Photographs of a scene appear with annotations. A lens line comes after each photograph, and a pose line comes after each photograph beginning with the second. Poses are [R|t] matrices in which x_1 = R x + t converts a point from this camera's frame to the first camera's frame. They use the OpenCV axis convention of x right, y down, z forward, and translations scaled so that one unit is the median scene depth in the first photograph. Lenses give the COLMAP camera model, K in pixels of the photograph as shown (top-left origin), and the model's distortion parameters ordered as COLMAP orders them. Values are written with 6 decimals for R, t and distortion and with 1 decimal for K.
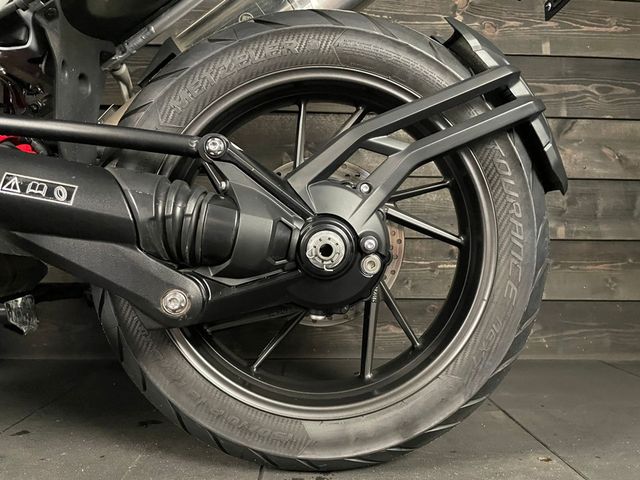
lens RADIAL K [[490.9, 0, 333.0], [0, 490.9, 246.6], [0, 0, 1]] dist [0.085417, -0.115291]
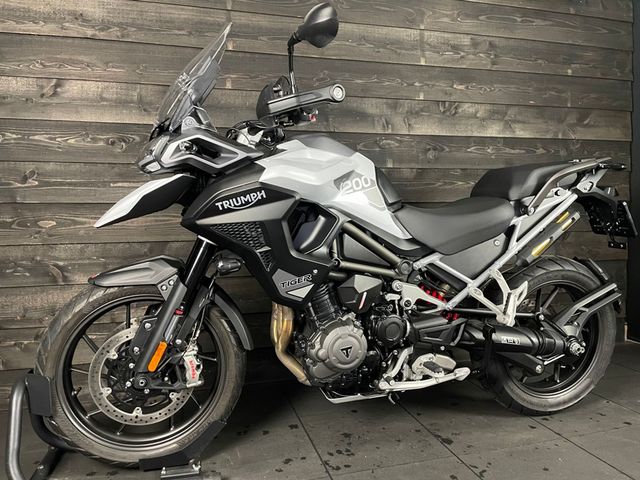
lens RADIAL K [[490.9, 0, 326.0], [0, 490.9, 236.3], [0, 0, 1]] dist [0.085417, -0.115291]
pose [[0.971363, -0.031130, 0.235554, -1.826046], [0.016406, 0.997802, 0.064210, -0.748898], [-0.237035, -0.058506, 0.969738, -1.367152]]
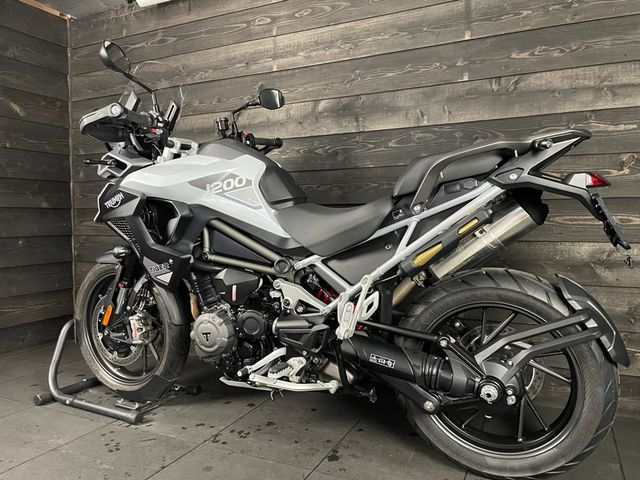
lens RADIAL K [[490.9, 0, 323.2], [0, 490.9, 241.6], [0, 0, 1]] dist [0.085417, -0.115291]
pose [[0.884239, 0.006526, -0.466988, 0.308373], [0.018164, 0.998665, 0.048348, -0.671800], [0.466680, -0.051233, 0.882941, -1.164744]]
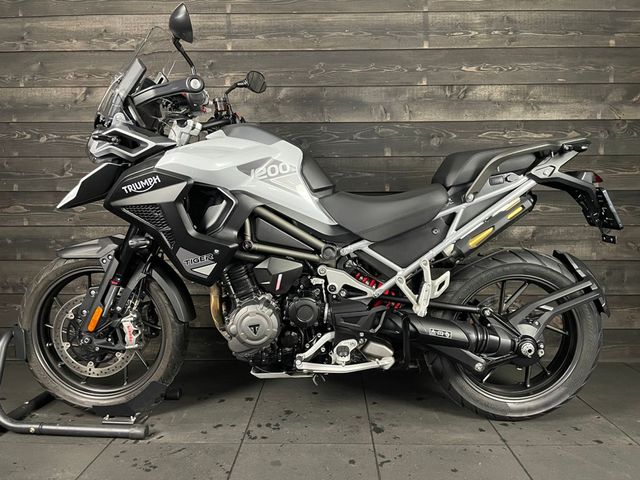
lens RADIAL K [[490.9, 0, 325.6], [0, 490.9, 238.1], [0, 0, 1]] dist [0.085417, -0.115291]
pose [[0.998379, -0.007922, -0.056354, -0.813968], [0.011942, 0.997379, 0.071365, -0.686105], [0.055641, -0.071923, 0.995857, -1.550504]]
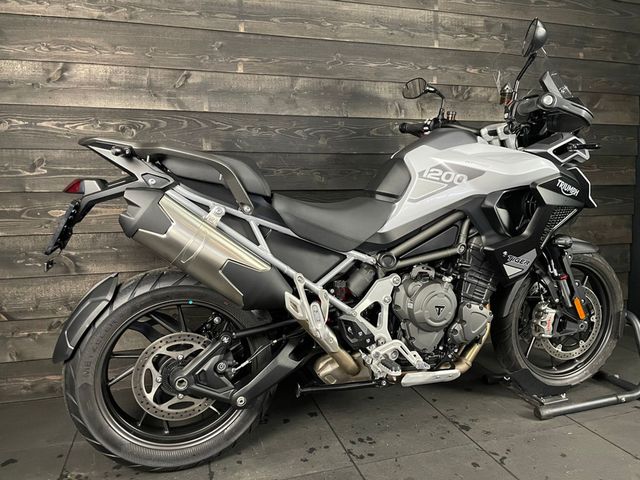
lens RADIAL K [[490.9, 0, 330.2], [0, 490.9, 237.4], [0, 0, 1]] dist [0.085417, -0.115291]
pose [[0.964431, -0.046496, 0.260211, -1.963386], [0.015985, 0.992865, 0.118163, -0.834190], [-0.263849, -0.109801, 0.958294, -1.308826]]
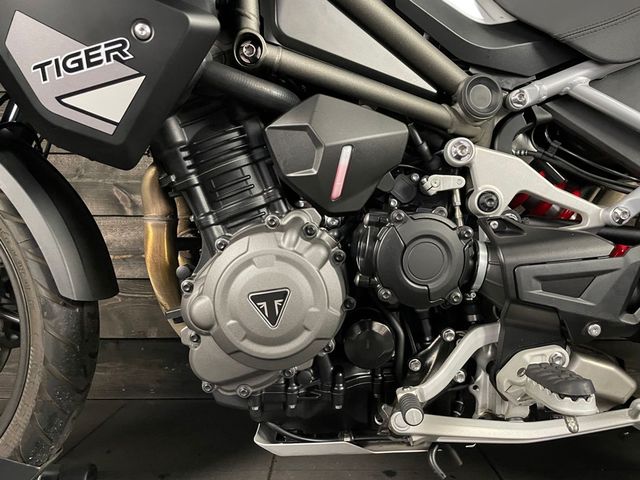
lens RADIAL K [[490.9, 0, 327.1], [0, 490.9, 249.1], [0, 0, 1]] dist [0.085417, -0.115291]
pose [[0.999209, -0.007365, -0.039085, -1.154715], [0.008653, 0.999421, 0.032901, -0.227038], [0.038820, -0.033213, 0.998694, -0.073251]]
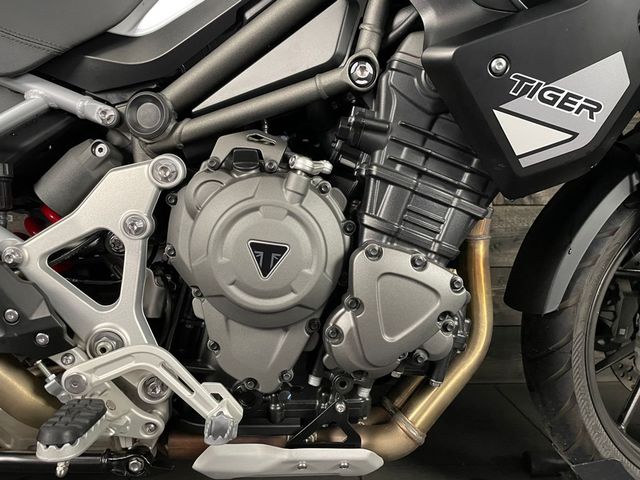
lens RADIAL K [[490.9, 0, 319.9], [0, 490.9, 241.5], [0, 0, 1]] dist [0.085417, -0.115291]
pose [[0.999945, -0.010420, -0.001391, -0.852359], [0.010507, 0.994980, 0.099517, -0.331237], [0.000347, -0.099526, 0.995035, -0.029841]]
